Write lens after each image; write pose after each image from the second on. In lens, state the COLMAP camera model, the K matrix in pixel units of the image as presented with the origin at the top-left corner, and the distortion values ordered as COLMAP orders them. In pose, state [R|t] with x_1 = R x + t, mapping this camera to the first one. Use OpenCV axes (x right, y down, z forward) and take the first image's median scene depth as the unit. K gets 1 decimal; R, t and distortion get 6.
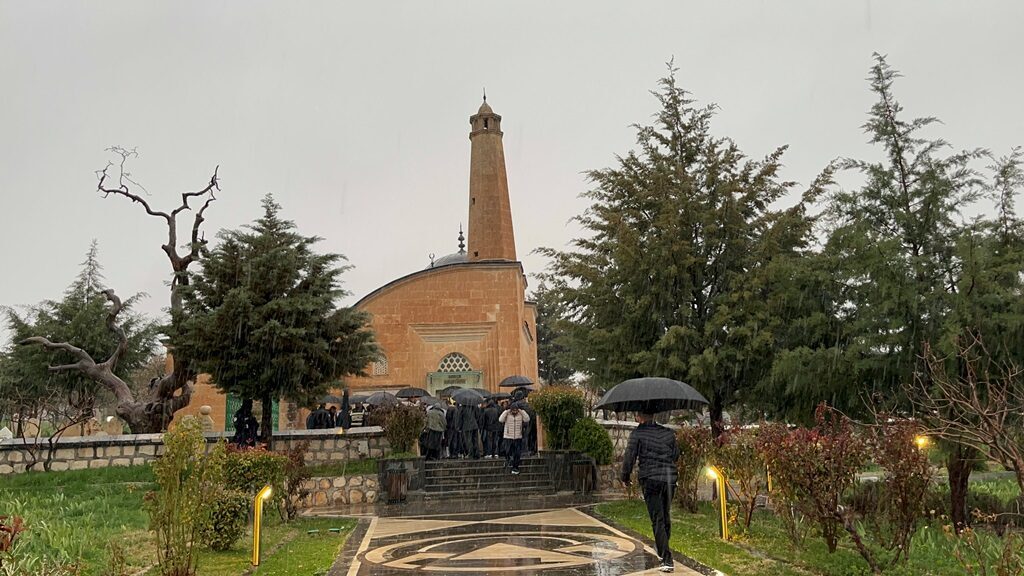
lens RADIAL K [[956.1, 0, 515.2], [0, 956.1, 289.4], [0, 0, 1]] dist [-0.039611, 0.000000]
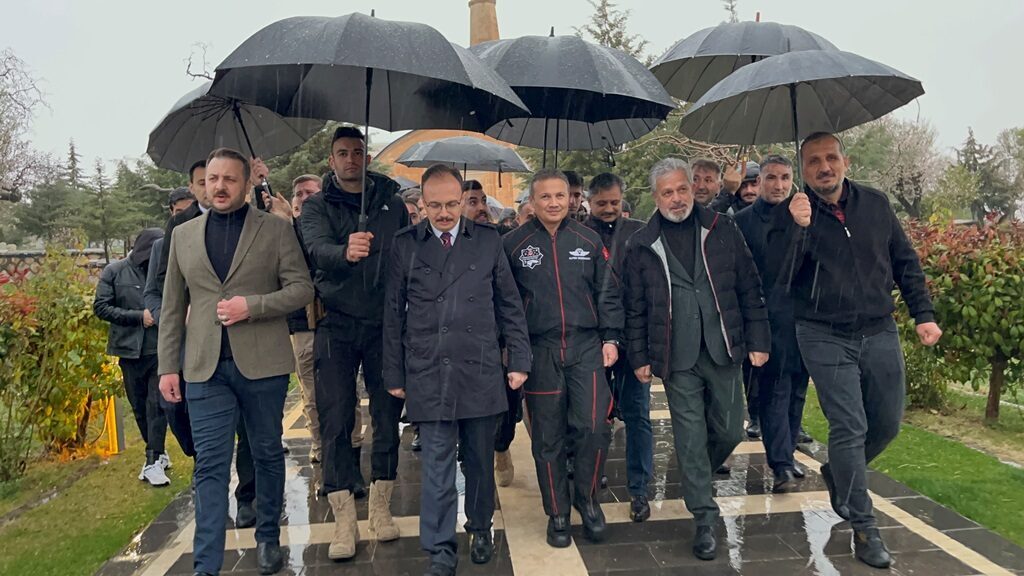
lens RADIAL K [[956.1, 0, 510.1], [0, 956.1, 288.0], [0, 0, 1]] dist [-0.039611, 0.000000]
pose [[0.998883, -0.019952, -0.042827, 0.083698], [0.027933, 0.980461, 0.194719, -0.069366], [0.038105, -0.195698, 0.979924, -0.435109]]
